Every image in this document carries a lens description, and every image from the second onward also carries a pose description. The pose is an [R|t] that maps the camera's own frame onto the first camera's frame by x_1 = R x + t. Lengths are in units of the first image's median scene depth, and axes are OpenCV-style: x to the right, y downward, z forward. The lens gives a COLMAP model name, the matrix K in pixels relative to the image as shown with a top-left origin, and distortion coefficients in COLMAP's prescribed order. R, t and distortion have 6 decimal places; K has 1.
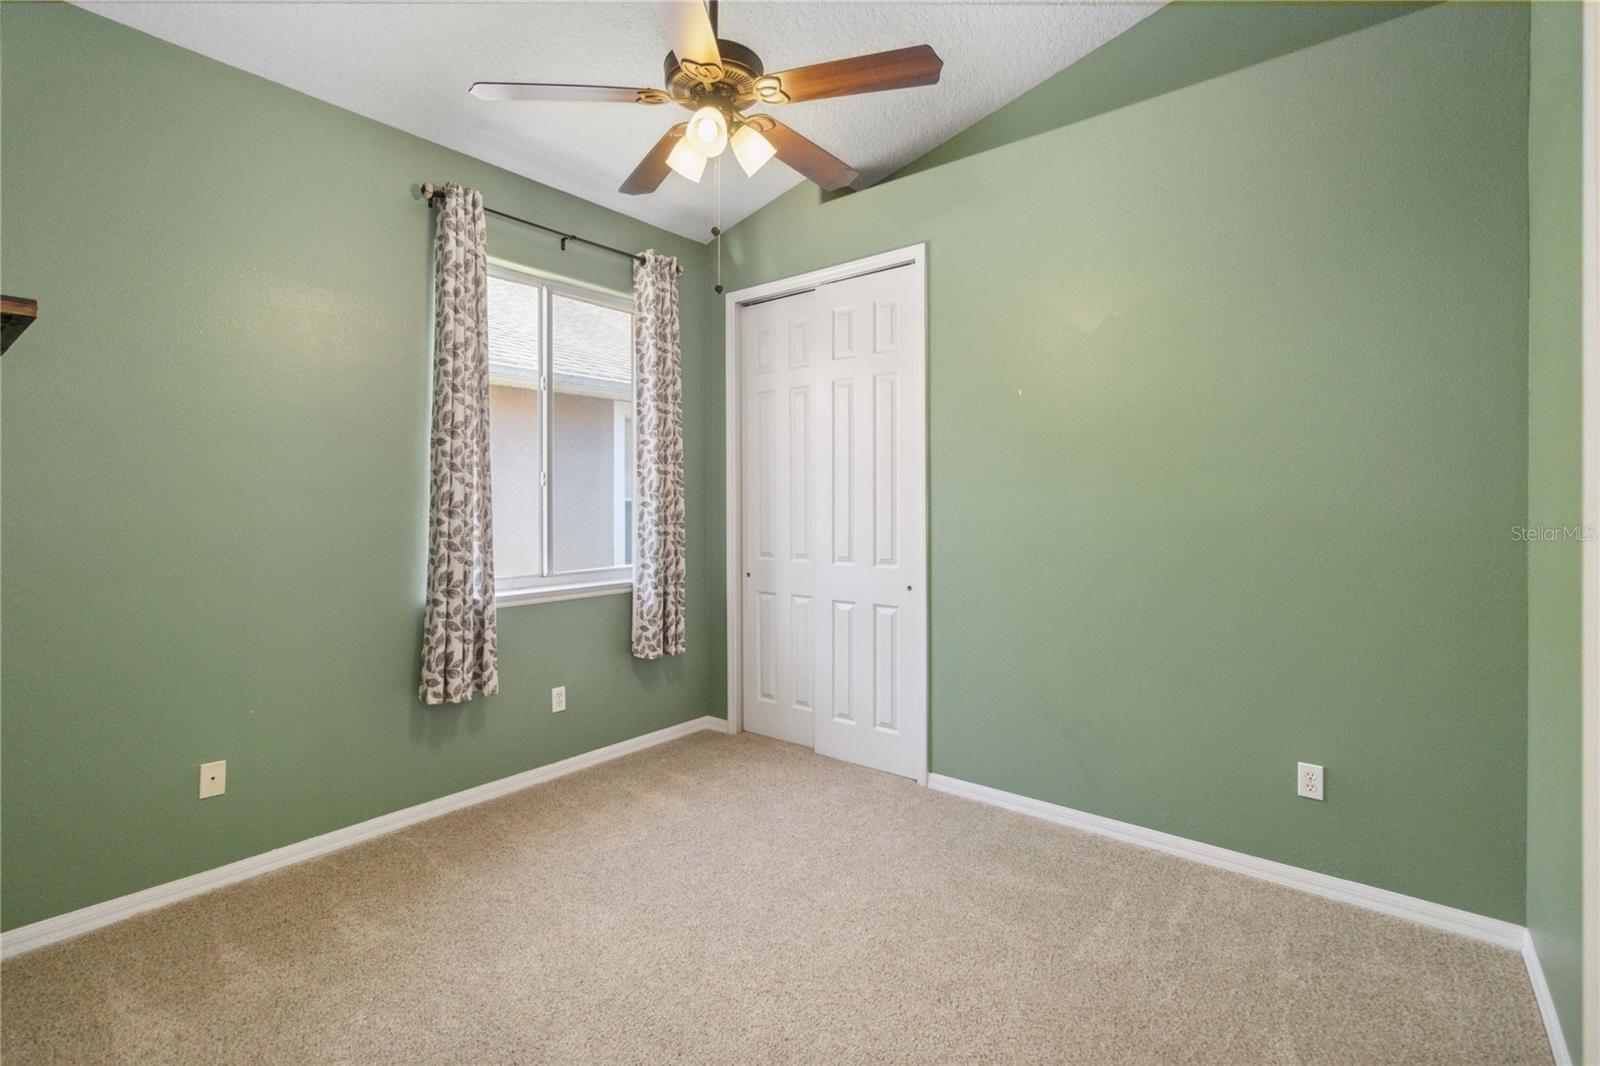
lens RADIAL K [[739.4, 0, 791.8], [0, 739.4, 495.1], [0, 0, 1]] dist [0.001026, 0.000422]
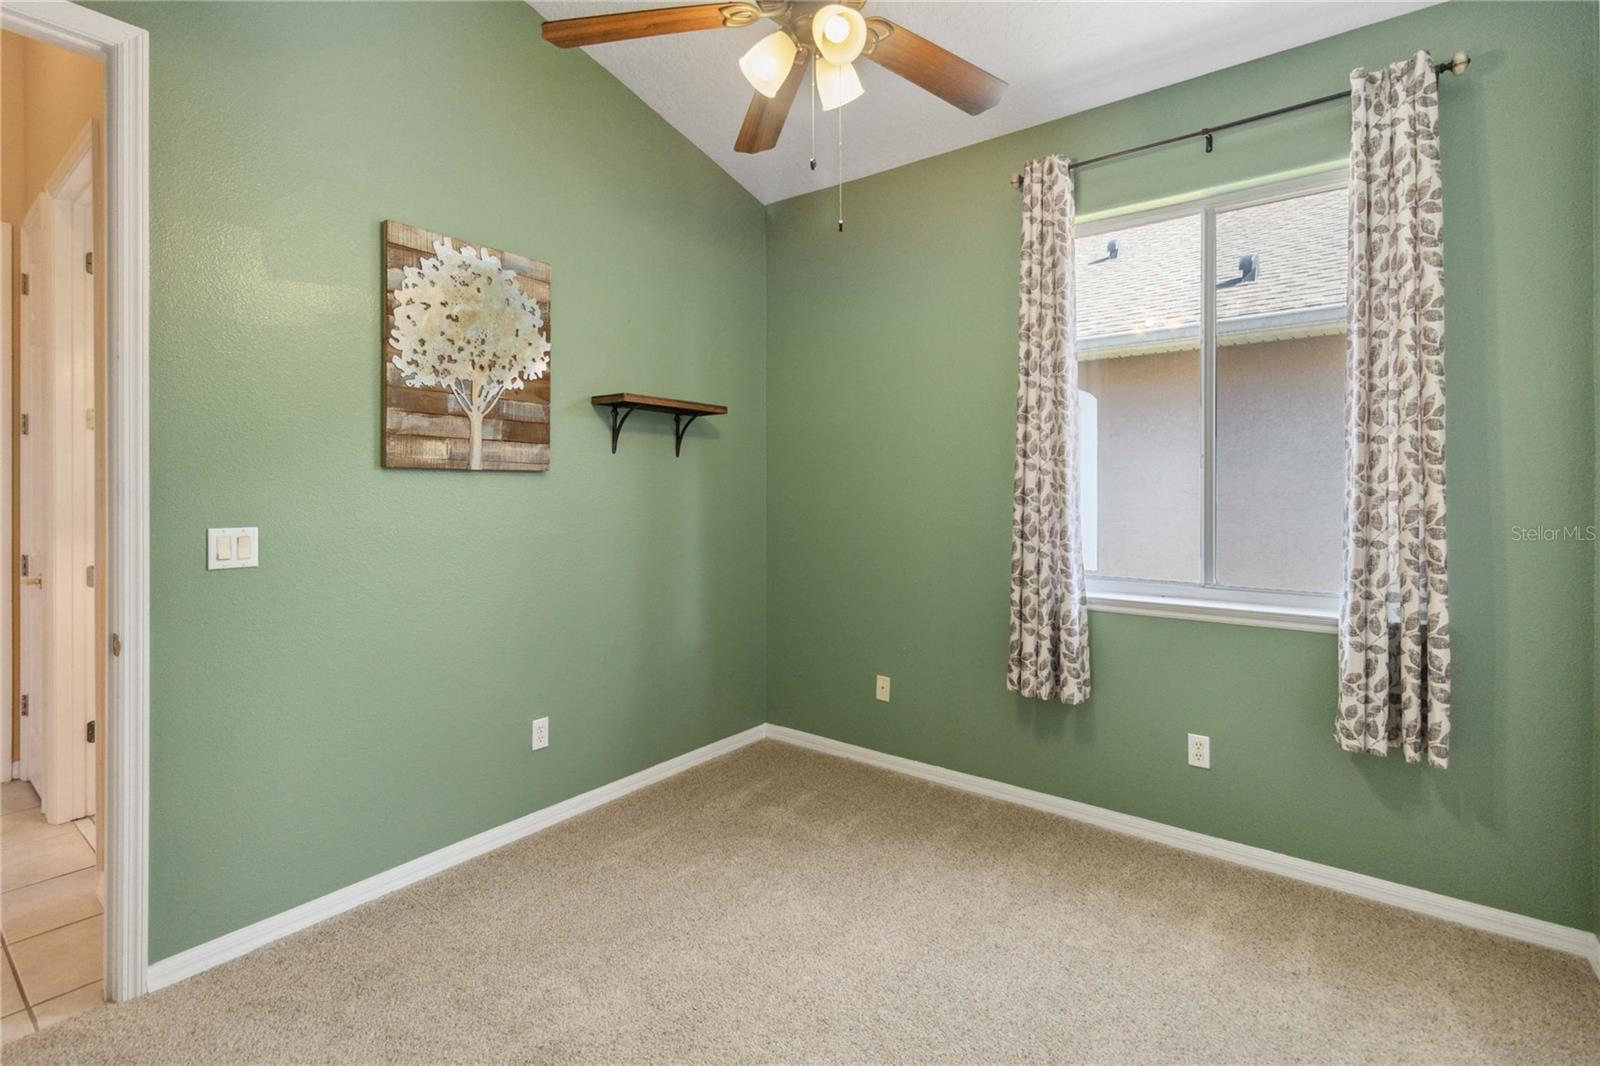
lens RADIAL K [[739.4, 0, 817.0], [0, 739.4, 492.9], [0, 0, 1]] dist [0.001026, 0.000422]
pose [[0.036867, -0.000642, -0.999320, 0.486125], [0.004592, 0.999989, -0.000473, 0.012285], [0.999310, -0.004572, 0.036870, 0.664076]]
